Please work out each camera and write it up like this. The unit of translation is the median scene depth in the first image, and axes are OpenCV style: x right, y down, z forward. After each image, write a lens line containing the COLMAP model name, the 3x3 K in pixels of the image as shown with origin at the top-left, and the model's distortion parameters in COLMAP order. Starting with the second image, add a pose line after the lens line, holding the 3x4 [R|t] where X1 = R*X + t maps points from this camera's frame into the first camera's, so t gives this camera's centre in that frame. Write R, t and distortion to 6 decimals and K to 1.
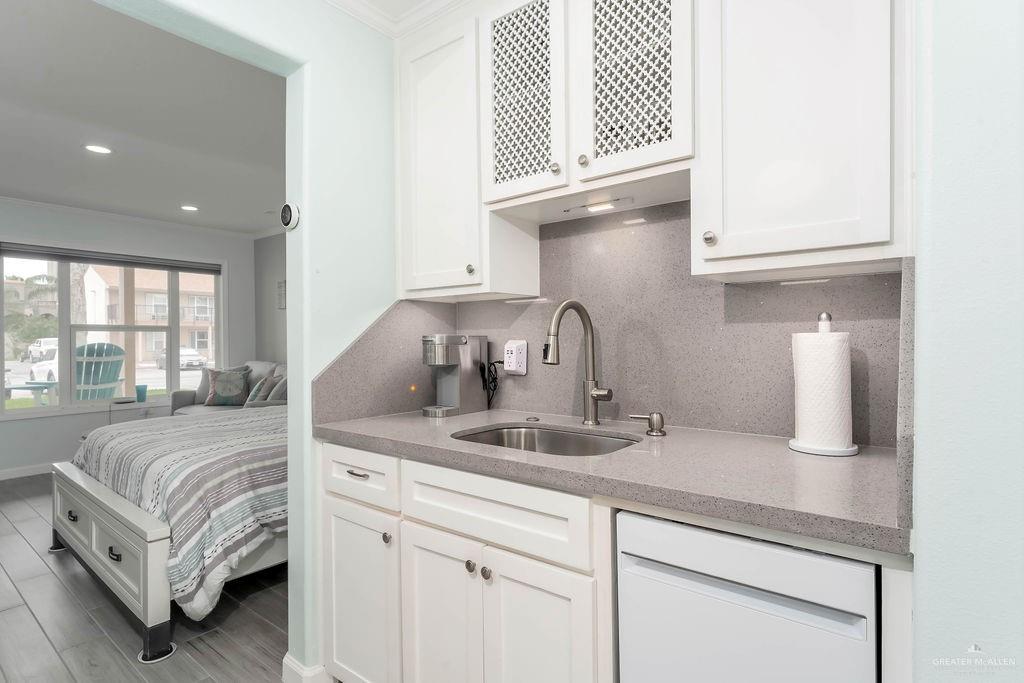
lens RADIAL K [[516.1, 0, 512.0], [0, 516.1, 341.5], [0, 0, 1]] dist [-0.001418, -0.000211]
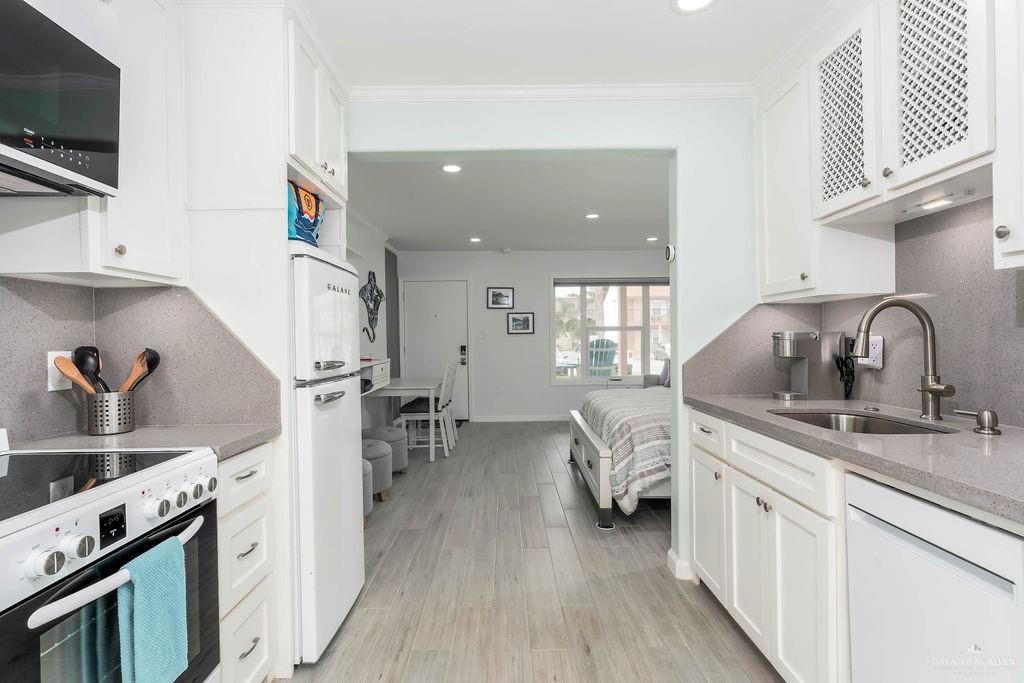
lens RADIAL K [[473.6, 0, 512.0], [0, 473.6, 341.5], [0, 0, 1]] dist [0.000299, -0.000010]
pose [[0.629657, 0.003226, -0.776867, 0.308970], [0.003287, 0.999971, 0.006817, -0.000102], [0.776866, -0.006846, 0.629628, -0.191408]]
